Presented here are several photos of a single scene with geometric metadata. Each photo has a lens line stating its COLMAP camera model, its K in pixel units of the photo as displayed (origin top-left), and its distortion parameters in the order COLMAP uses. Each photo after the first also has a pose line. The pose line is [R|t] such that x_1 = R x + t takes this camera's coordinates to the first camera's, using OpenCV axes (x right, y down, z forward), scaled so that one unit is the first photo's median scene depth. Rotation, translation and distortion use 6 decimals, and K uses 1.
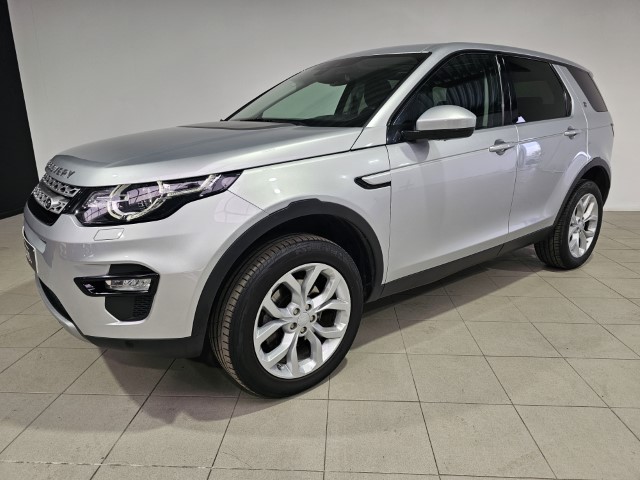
lens RADIAL K [[435.1, 0, 322.0], [0, 435.1, 243.4], [0, 0, 1]] dist [0.043266, -0.001257]
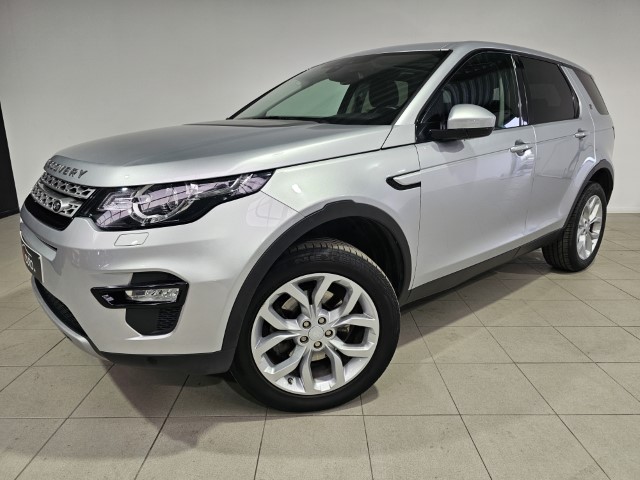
lens RADIAL K [[437.0, 0, 320.0], [0, 437.0, 240.0], [0, 0, 1]] dist [0.045707, -0.003563]
pose [[0.998030, -0.008425, 0.062168, -0.124211], [0.009560, 0.999792, -0.017997, 0.000448], [-0.062003, 0.018556, 0.997903, 0.057170]]
